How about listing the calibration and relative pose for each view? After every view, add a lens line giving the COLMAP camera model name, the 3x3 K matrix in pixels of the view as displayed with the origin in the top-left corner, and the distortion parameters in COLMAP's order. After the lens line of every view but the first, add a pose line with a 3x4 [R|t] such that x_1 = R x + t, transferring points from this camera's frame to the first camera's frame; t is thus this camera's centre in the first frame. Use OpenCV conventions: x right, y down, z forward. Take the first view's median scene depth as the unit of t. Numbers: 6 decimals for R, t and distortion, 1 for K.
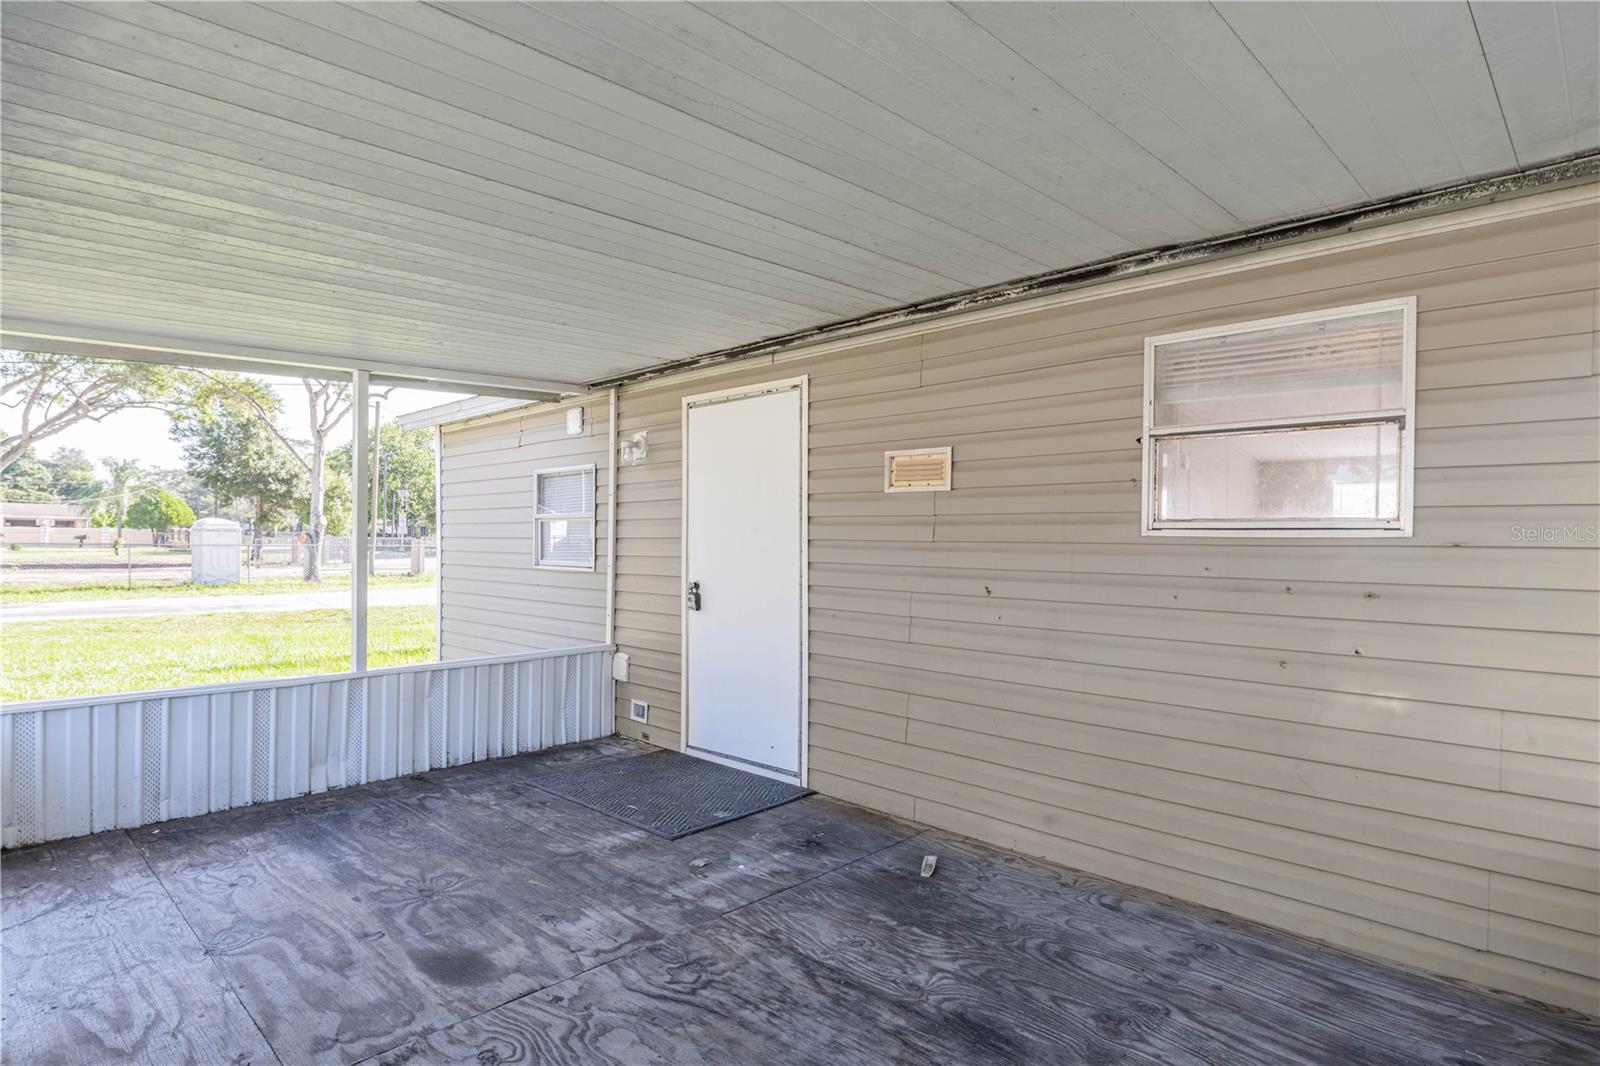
lens RADIAL K [[834.7, 0, 804.9], [0, 834.7, 558.0], [0, 0, 1]] dist [-0.004264, 0.001458]
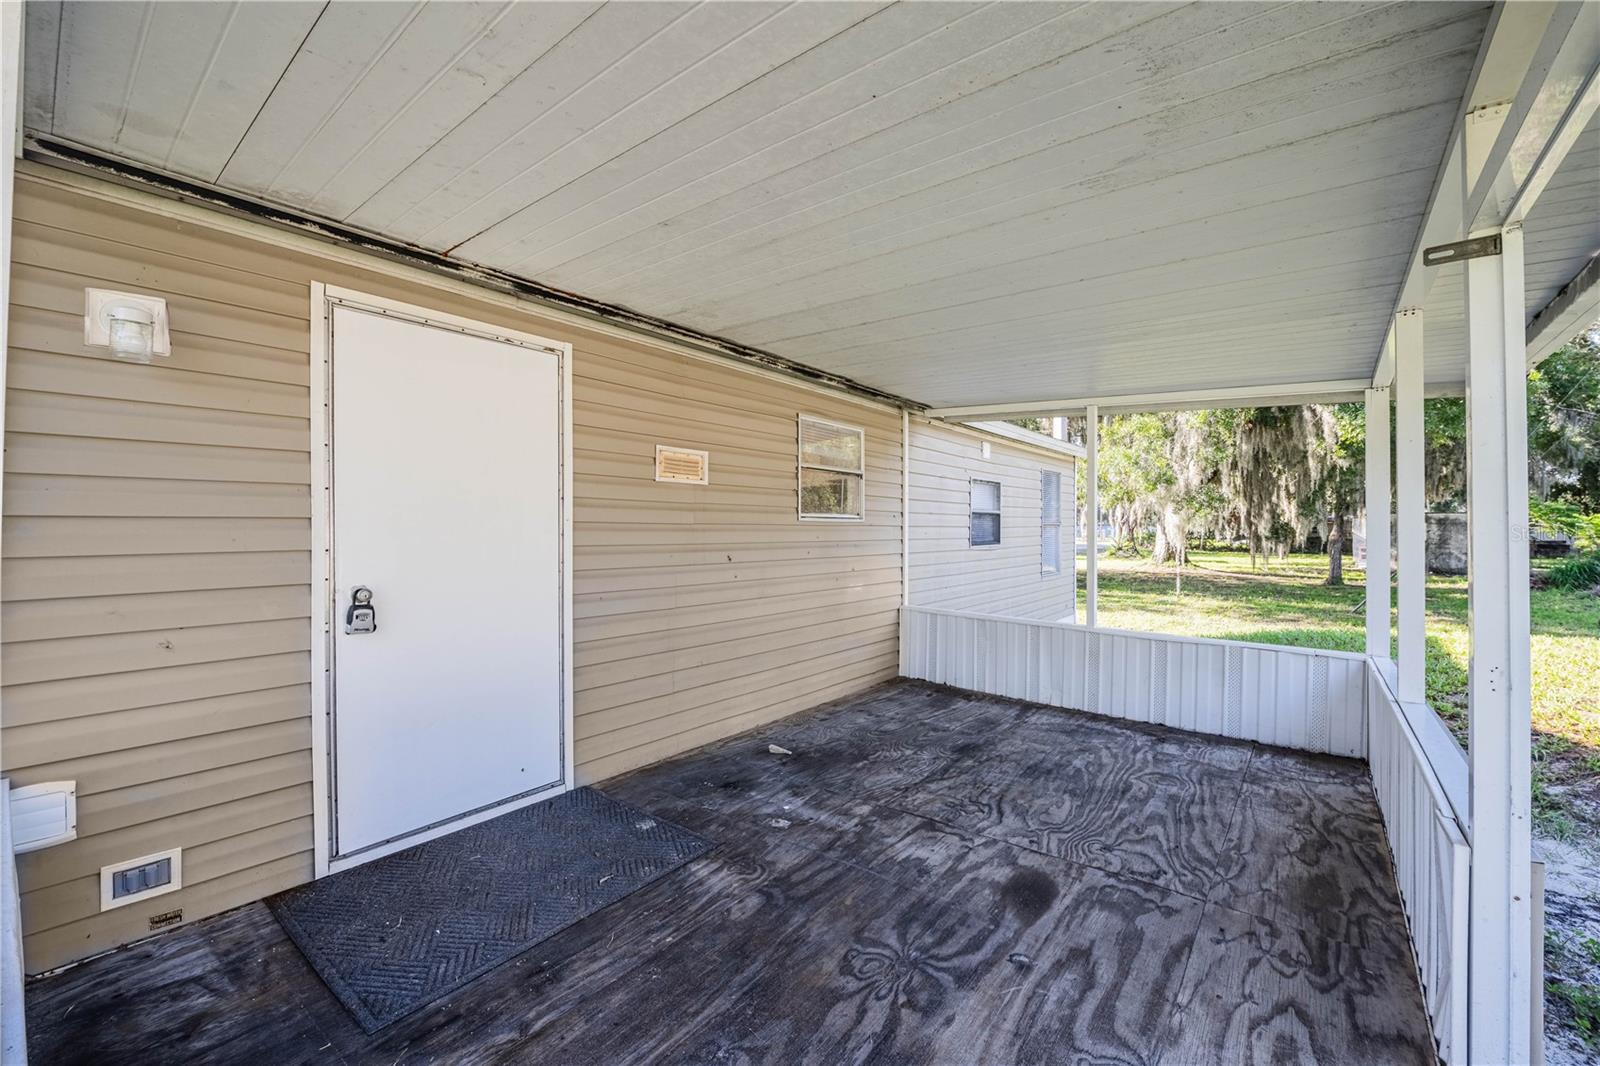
lens RADIAL K [[672.3, 0, 800.0], [0, 672.3, 533.0], [0, 0, 1]] dist [-0.014166, -0.000158]
pose [[-0.105410, -0.018194, 0.994262, -1.073756], [0.015190, 0.999687, 0.019903, -0.029048], [-0.994313, 0.017201, -0.105100, 1.160226]]
